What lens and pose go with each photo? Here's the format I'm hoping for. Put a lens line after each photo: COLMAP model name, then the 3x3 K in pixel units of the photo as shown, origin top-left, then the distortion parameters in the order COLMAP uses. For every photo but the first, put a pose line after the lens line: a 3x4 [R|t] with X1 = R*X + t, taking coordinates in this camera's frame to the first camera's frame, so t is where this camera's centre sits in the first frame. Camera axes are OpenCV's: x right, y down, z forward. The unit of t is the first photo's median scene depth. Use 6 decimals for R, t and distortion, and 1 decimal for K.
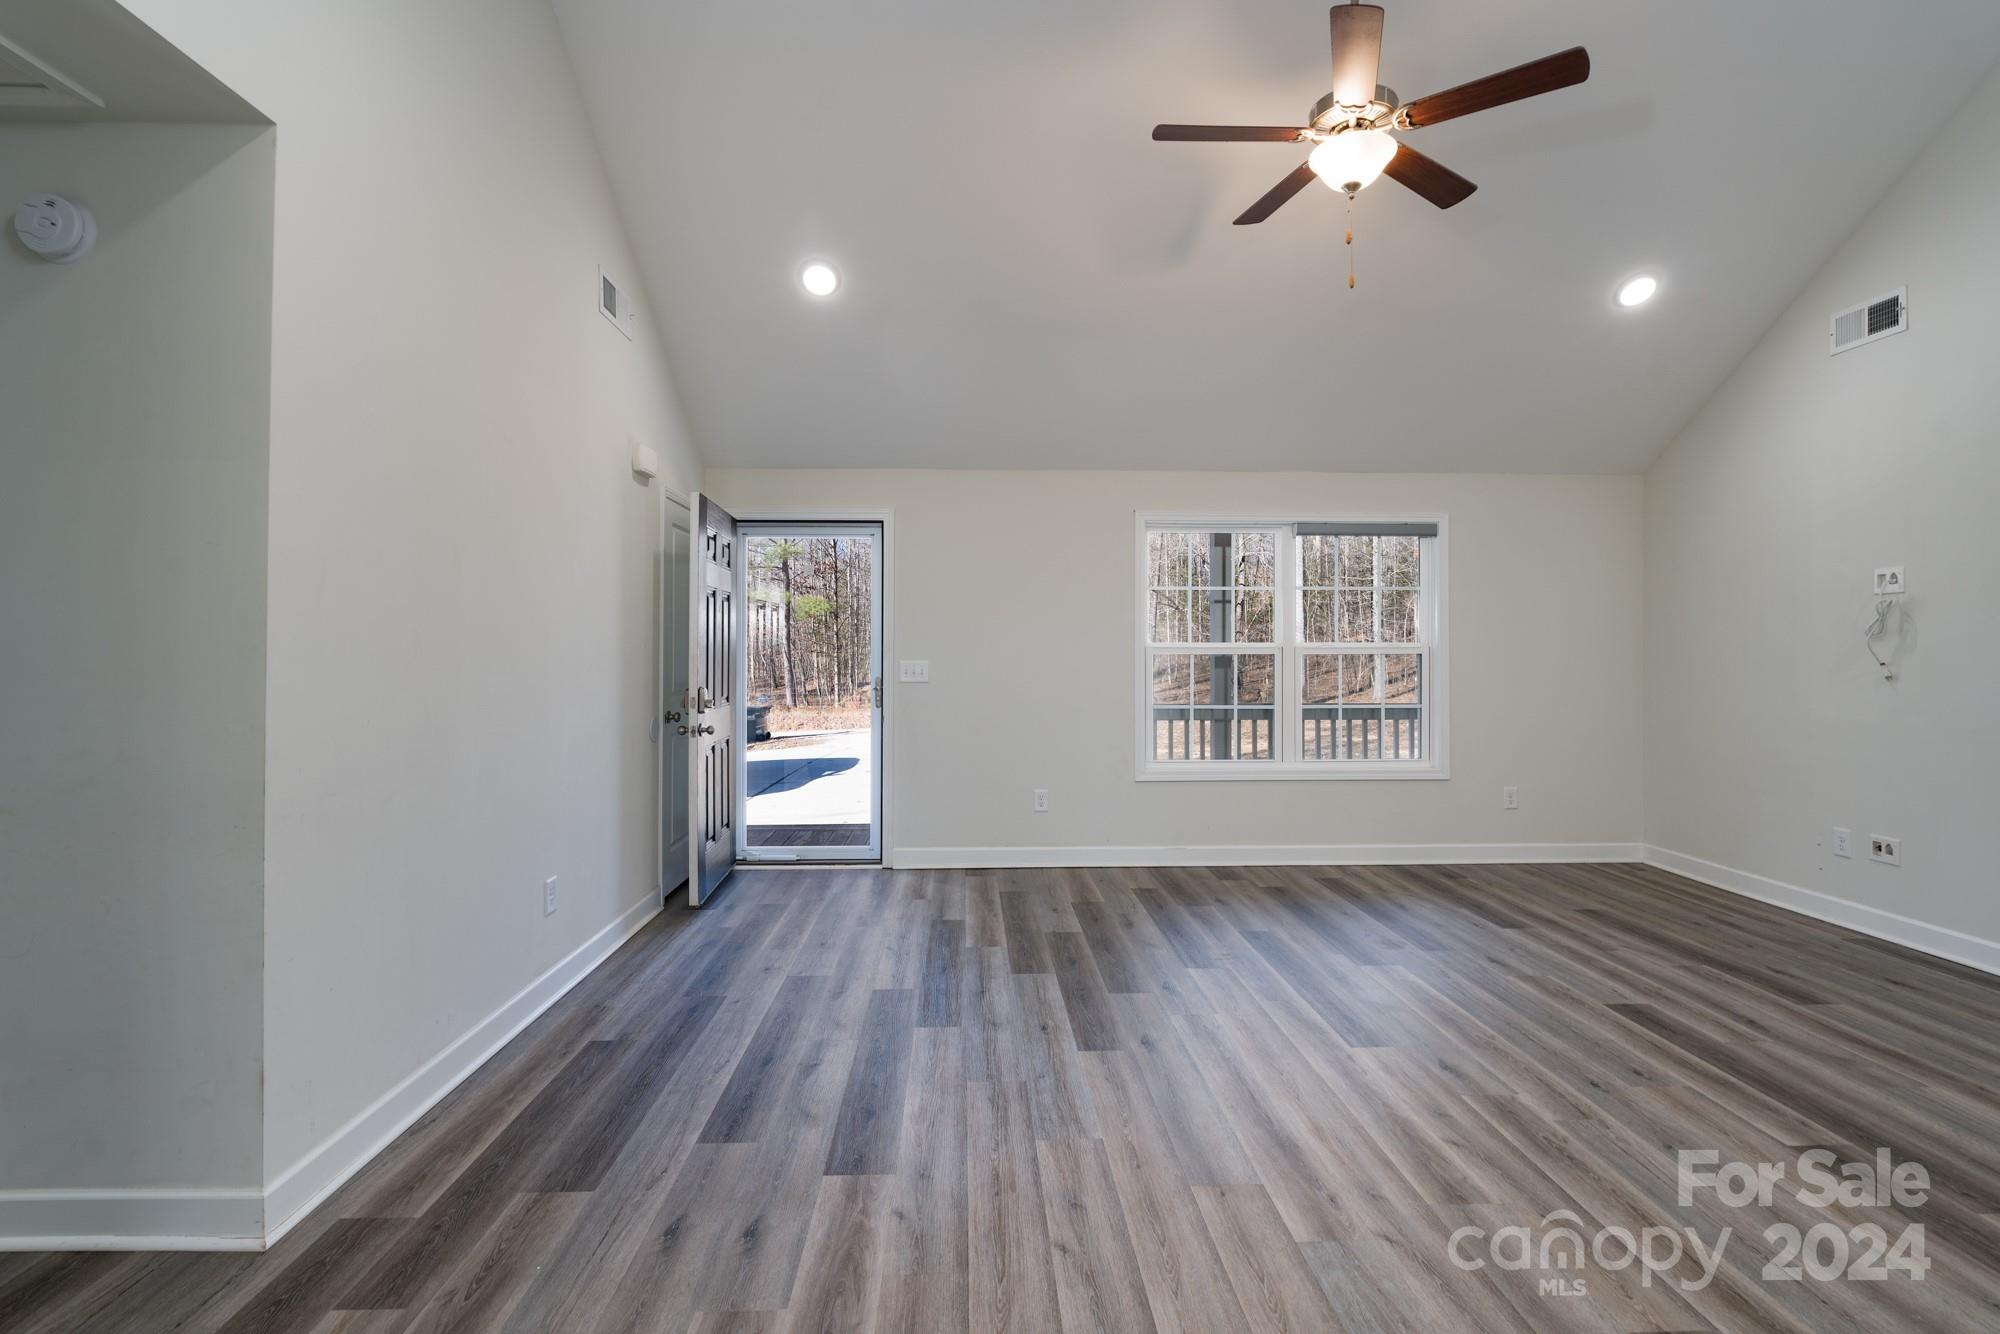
lens RADIAL K [[900.1, 0, 995.2], [0, 900.1, 651.5], [0, 0, 1]] dist [-0.004469, 0.000090]
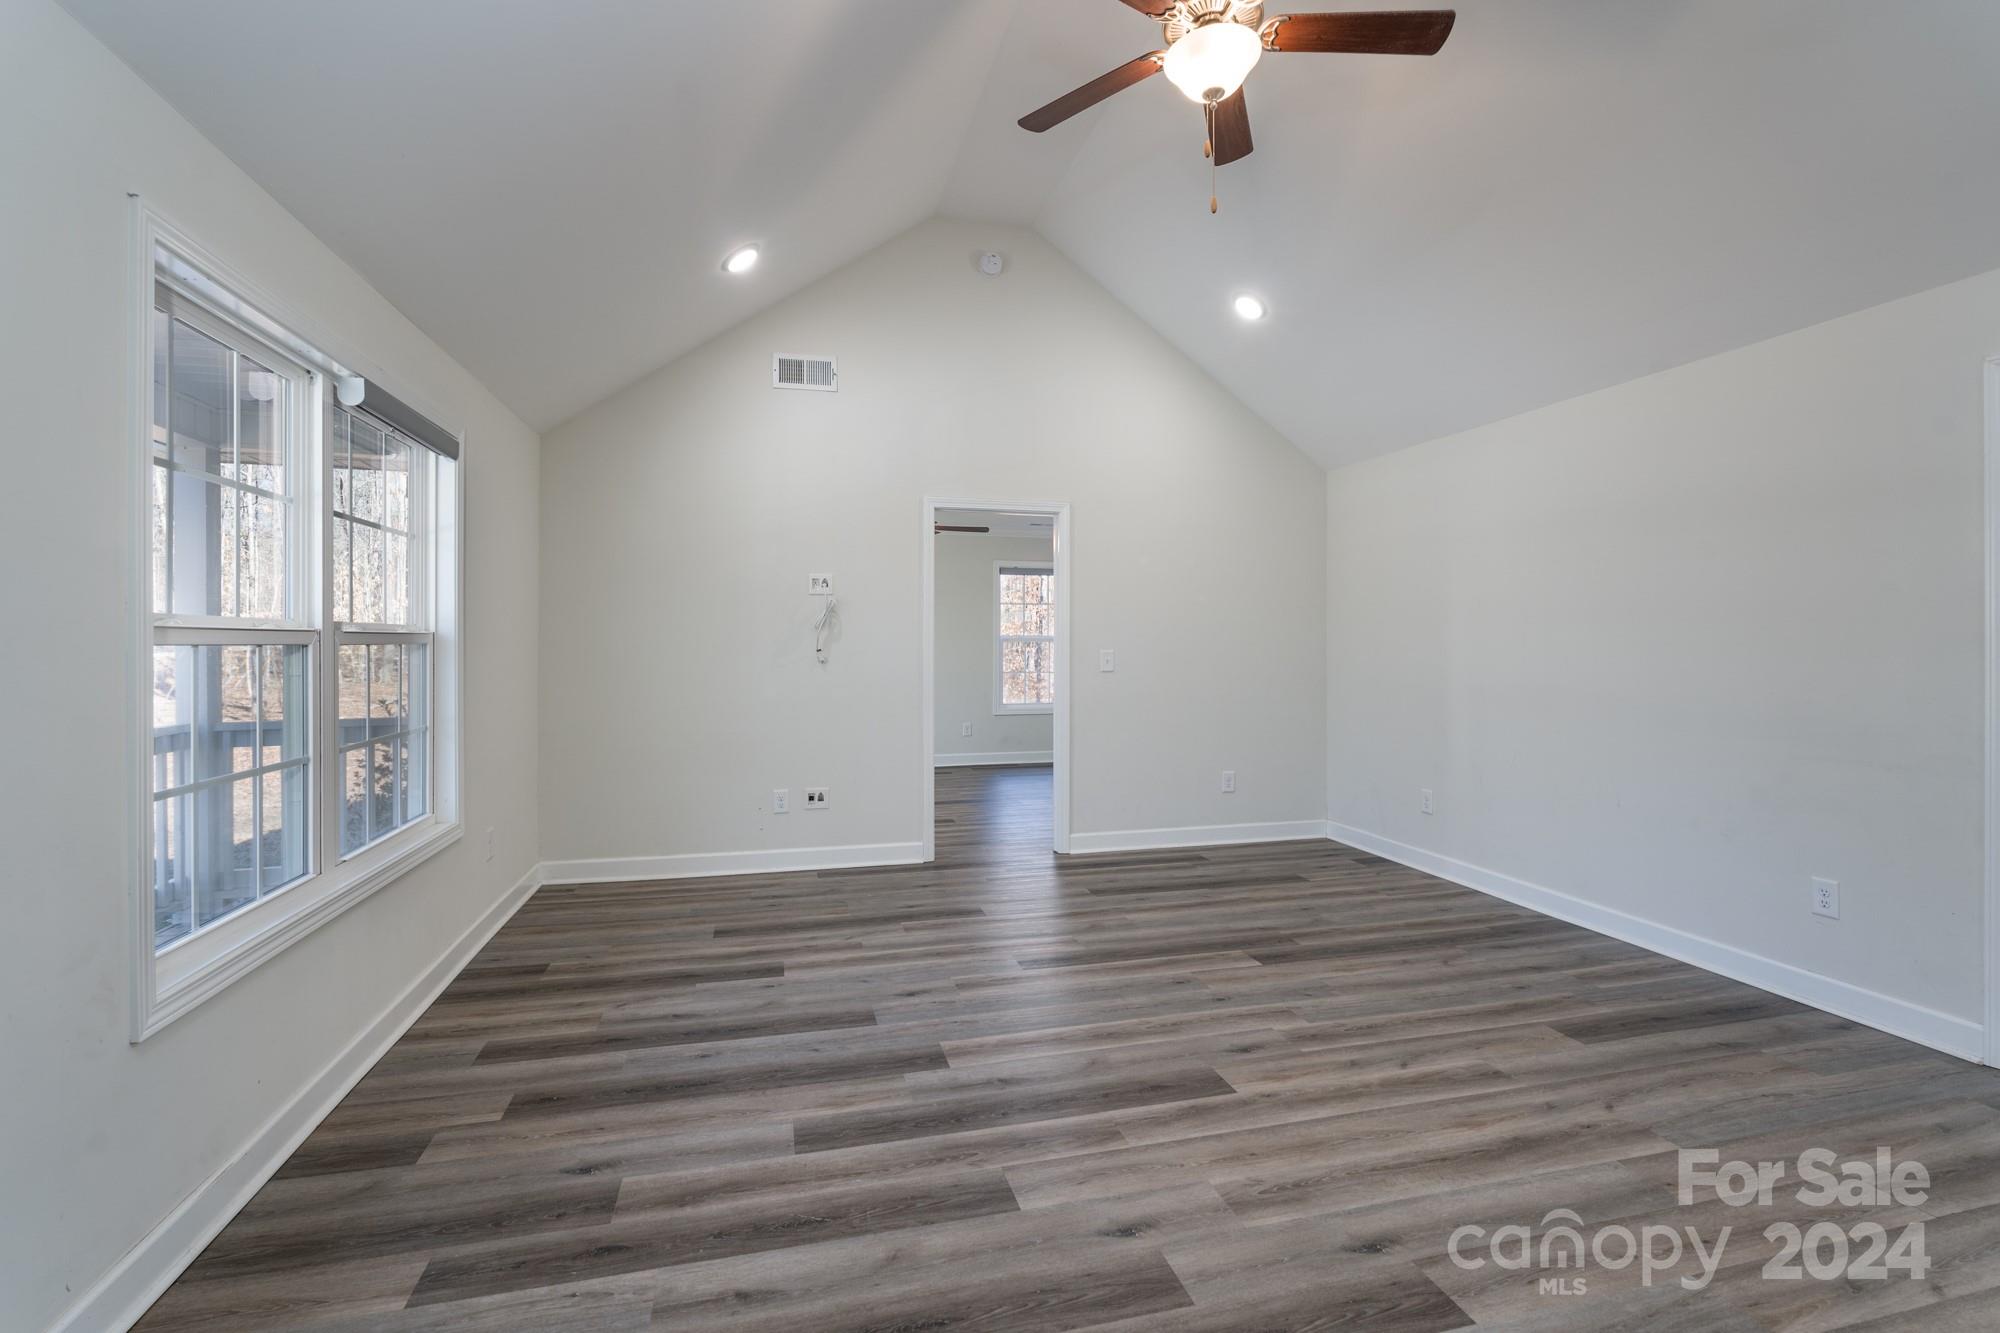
lens RADIAL K [[900.1, 0, 995.2], [0, 900.1, 651.0], [0, 0, 1]] dist [-0.004469, 0.000090]
pose [[-0.215893, -0.009536, 0.976370, -0.425403], [0.001325, 0.999949, 0.010059, 0.003689], [-0.976416, 0.003465, -0.215869, 1.509633]]
